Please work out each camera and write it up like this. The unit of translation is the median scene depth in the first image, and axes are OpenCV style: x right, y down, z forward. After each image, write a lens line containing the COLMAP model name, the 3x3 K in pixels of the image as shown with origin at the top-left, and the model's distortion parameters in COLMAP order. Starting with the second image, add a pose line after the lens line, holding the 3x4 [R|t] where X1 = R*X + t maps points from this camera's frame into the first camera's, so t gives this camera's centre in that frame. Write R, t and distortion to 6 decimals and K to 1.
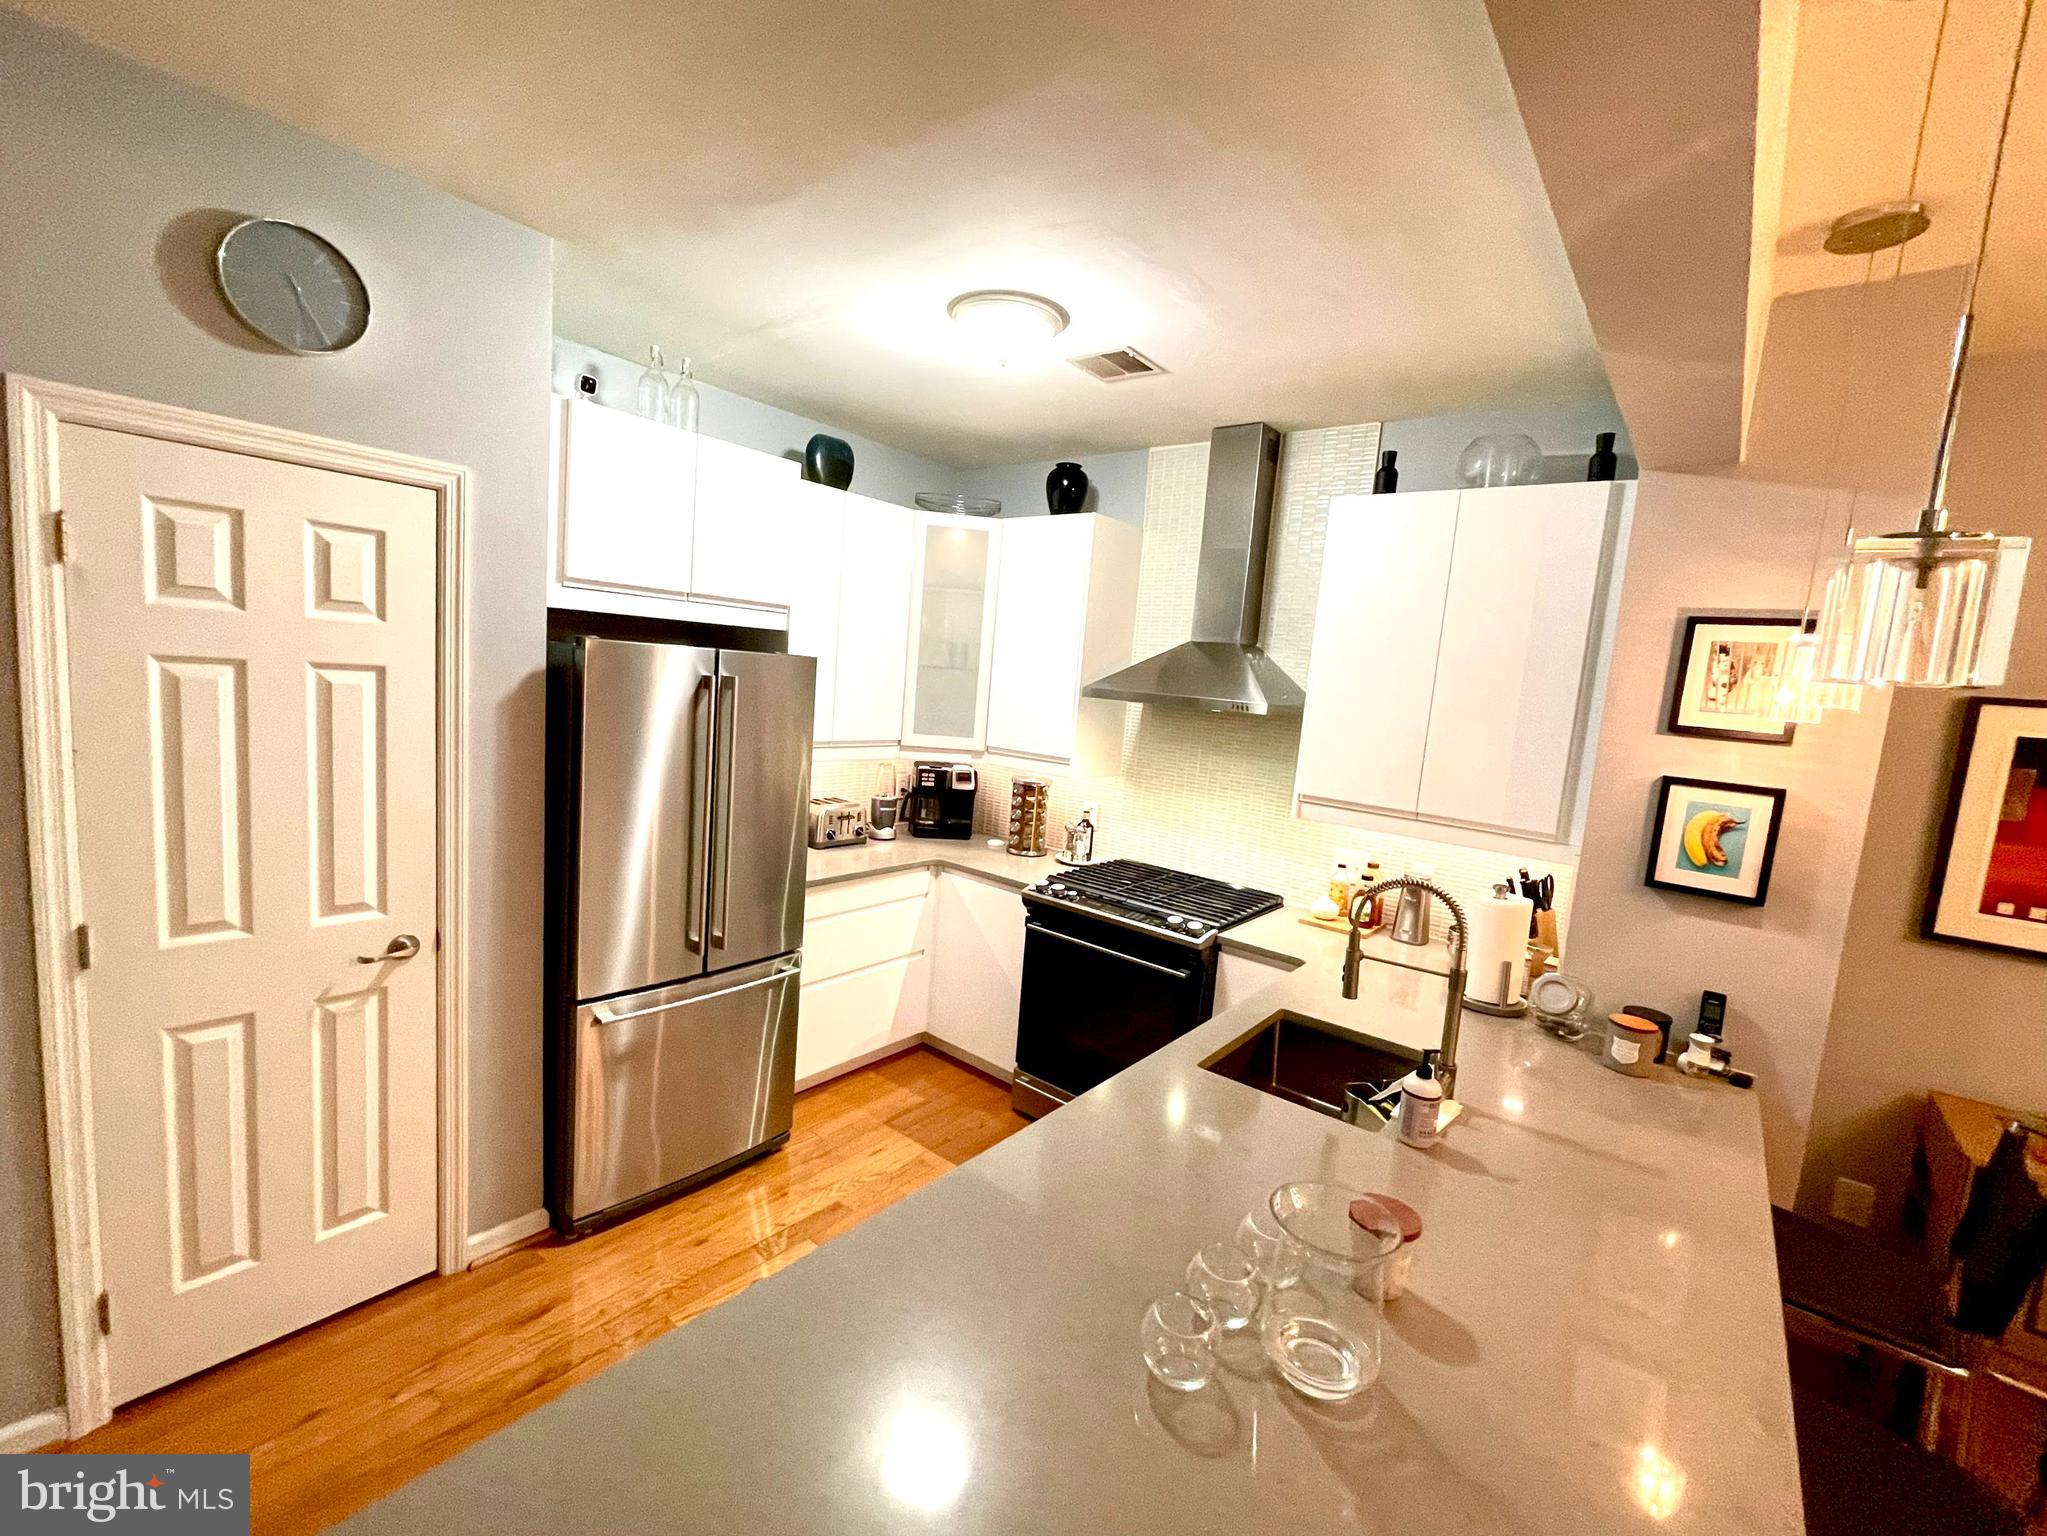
lens RADIAL K [[861.4, 0, 1017.5], [0, 861.4, 771.5], [0, 0, 1]] dist [-0.000005, -0.001645]
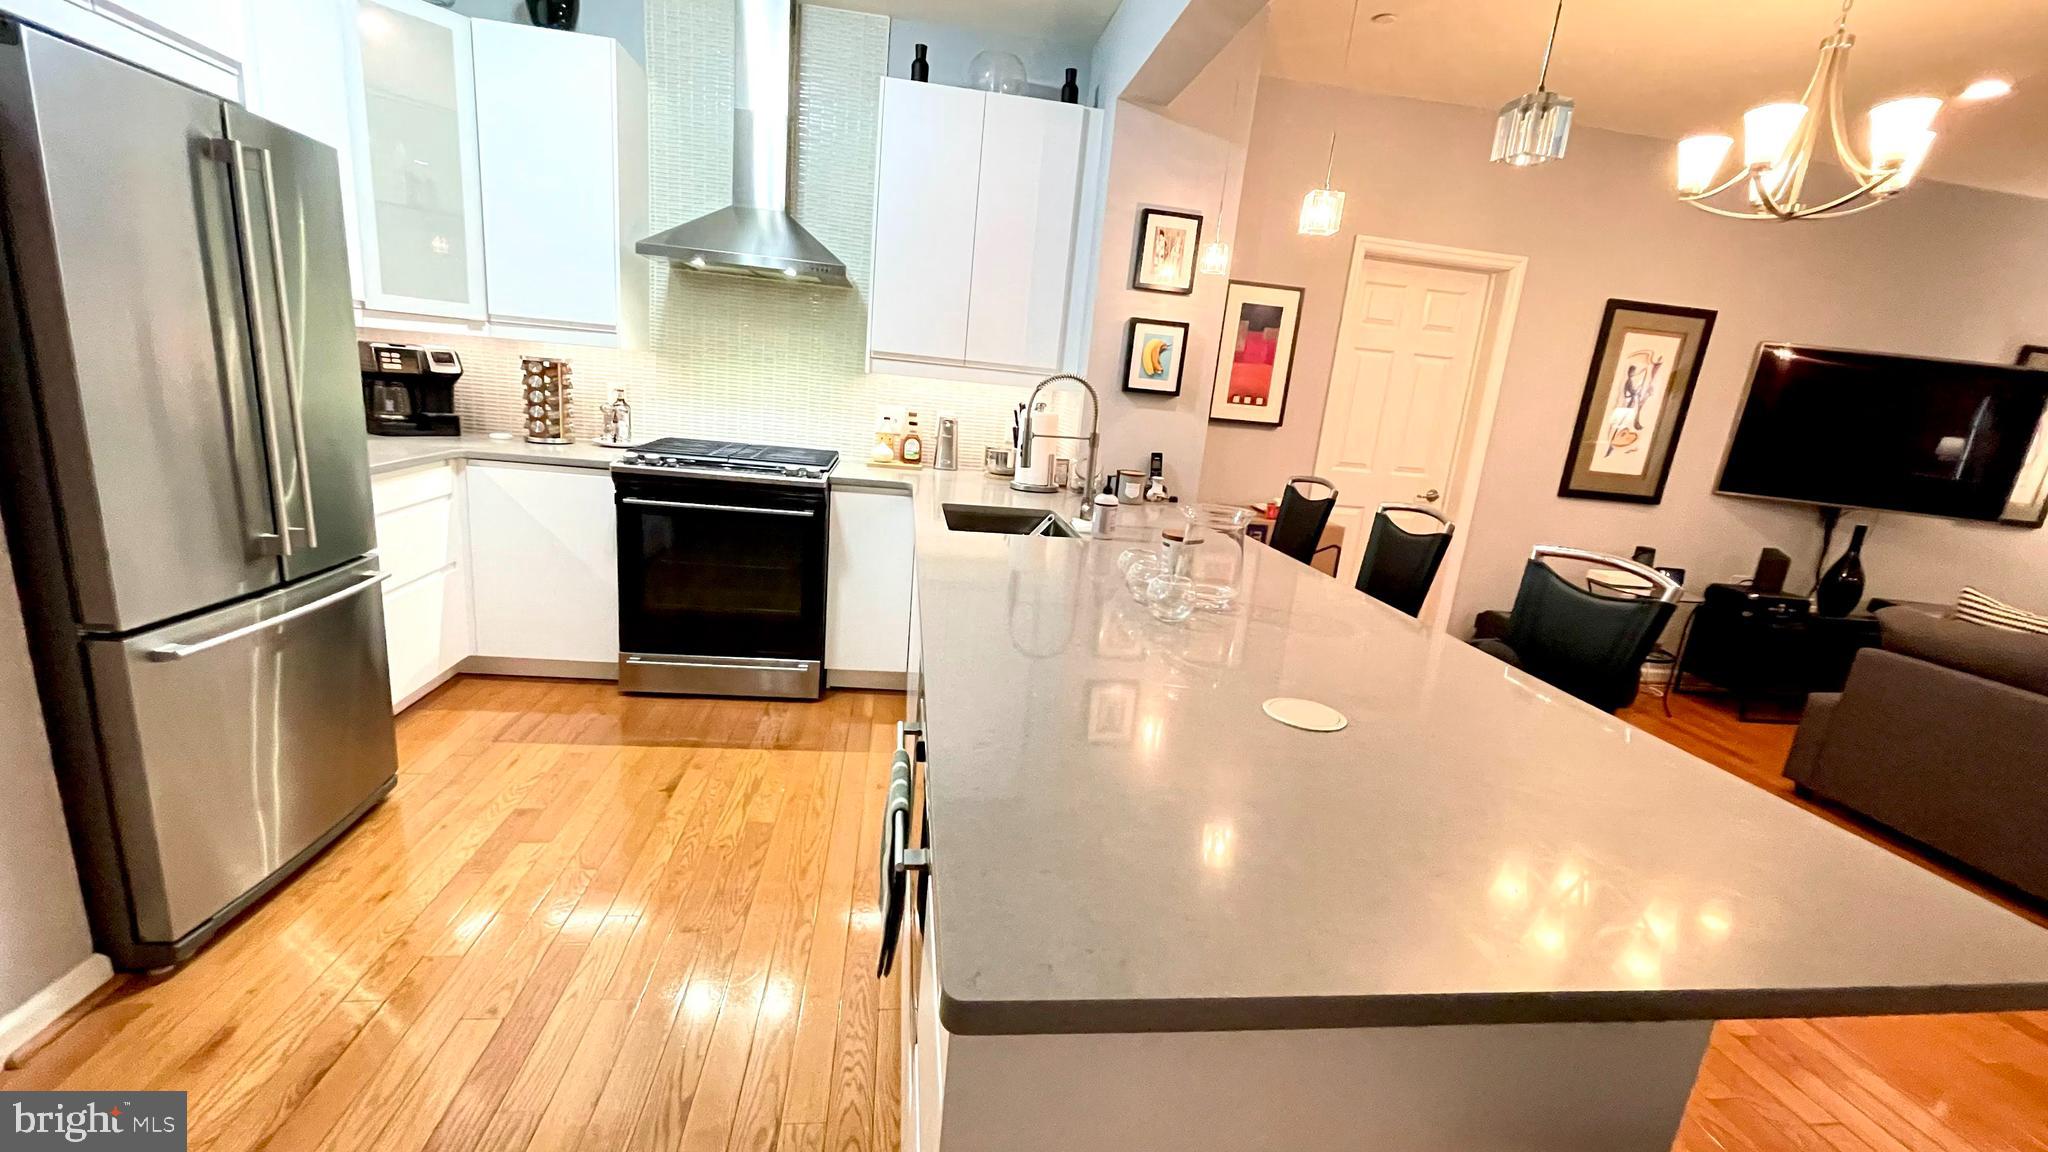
lens RADIAL K [[821.7, 0, 1012.3], [0, 821.7, 584.1], [0, 0, 1]] dist [-0.003847, 0.000239]
pose [[0.688102, -0.190475, 0.700168, -0.400903], [0.049251, 0.974966, 0.216830, 0.107534], [-0.723940, -0.114717, 0.680257, 0.067544]]
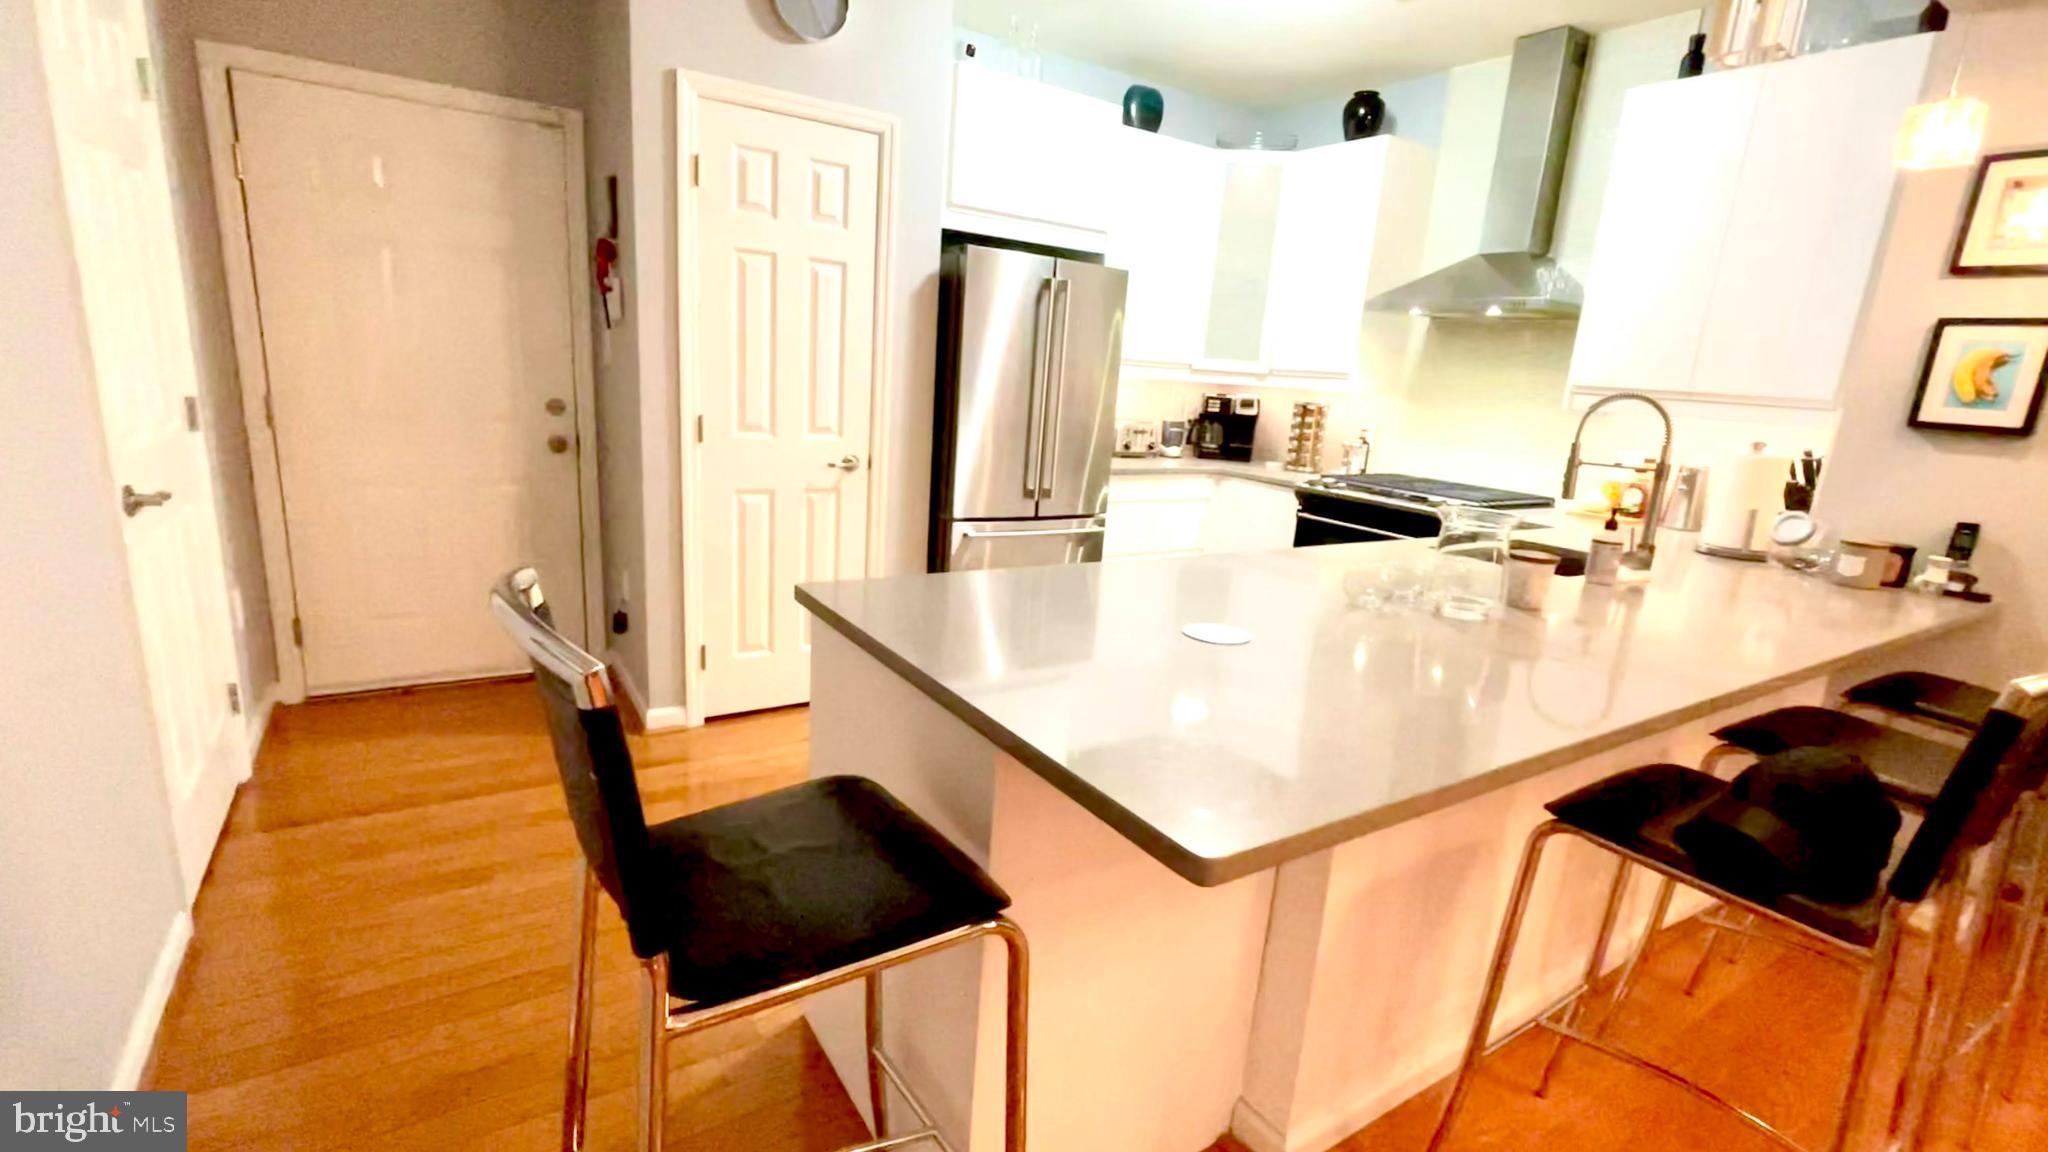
lens RADIAL K [[914.1, 0, 1012.8], [0, 914.1, 583.3], [0, 0, 1]] dist [-0.003087, 0.000605]
pose [[0.952117, 0.058189, -0.300145, 0.023475], [-0.030274, 0.994840, 0.096835, 0.189534], [0.304231, -0.083112, 0.948966, -0.314709]]
